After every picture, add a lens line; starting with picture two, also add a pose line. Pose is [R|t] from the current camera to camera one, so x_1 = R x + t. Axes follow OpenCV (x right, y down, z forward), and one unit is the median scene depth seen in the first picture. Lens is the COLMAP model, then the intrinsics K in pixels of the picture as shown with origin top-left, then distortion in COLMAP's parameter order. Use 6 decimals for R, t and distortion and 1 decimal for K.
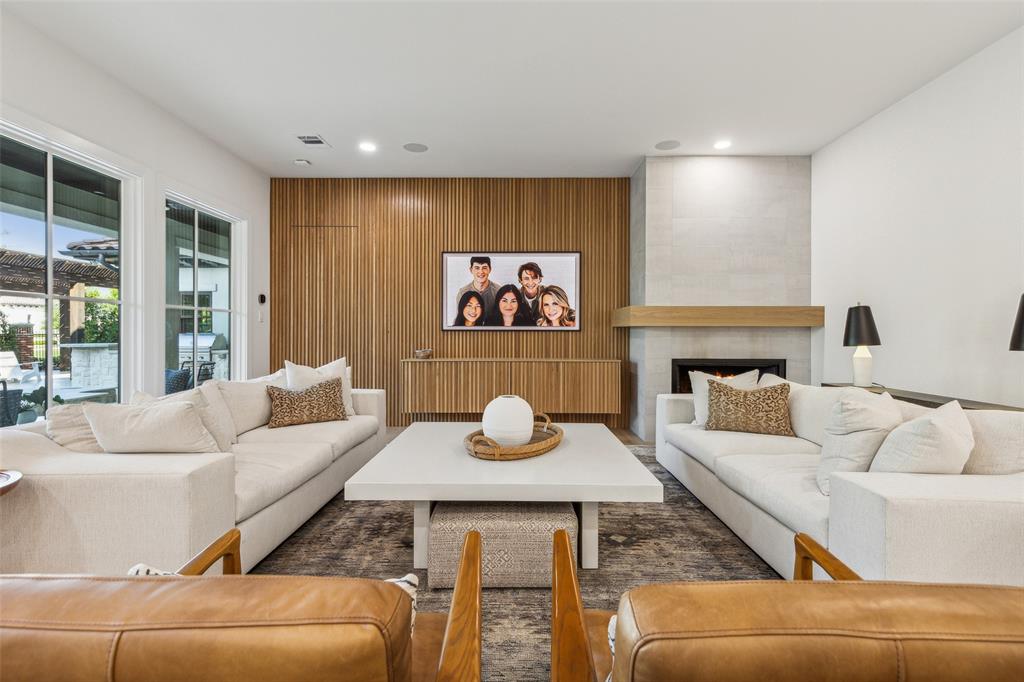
lens RADIAL K [[470.2, 0, 514.0], [0, 470.2, 332.3], [0, 0, 1]] dist [0.007085, -0.002427]
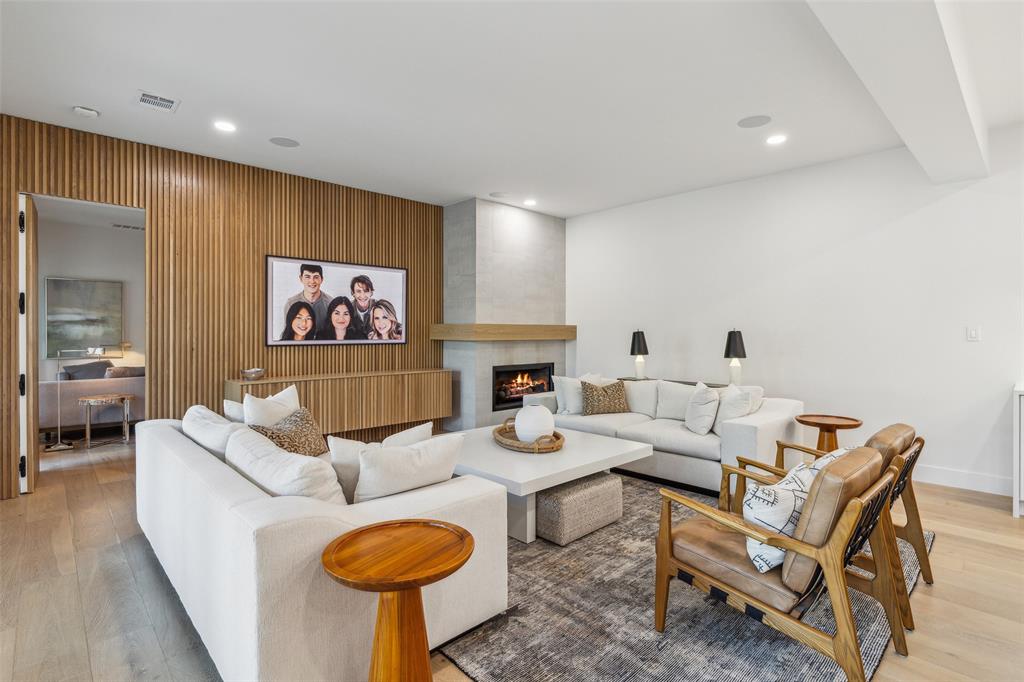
lens RADIAL K [[496.5, 0, 529.6], [0, 496.5, 331.5], [0, 0, 1]] dist [-0.014476, -0.000689]
pose [[0.706397, 0.001330, 0.707815, -0.454408], [-0.001848, 0.999998, -0.000034, -0.031072], [-0.707814, -0.001284, 0.706398, 0.014802]]
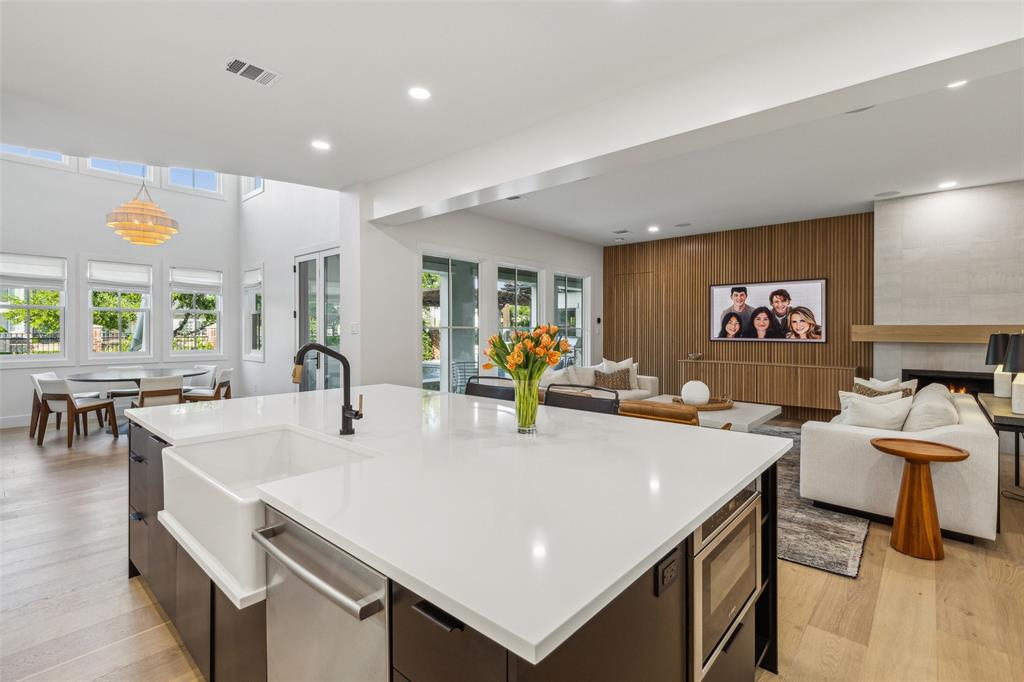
lens RADIAL K [[470.2, 0, 517.6], [0, 470.2, 325.9], [0, 0, 1]] dist [0.007085, -0.002427]
pose [[0.764956, -0.003253, -0.644075, 0.318395], [-0.000836, 0.999981, -0.006044, -0.039014], [0.644082, 0.005161, 0.764939, -0.462838]]
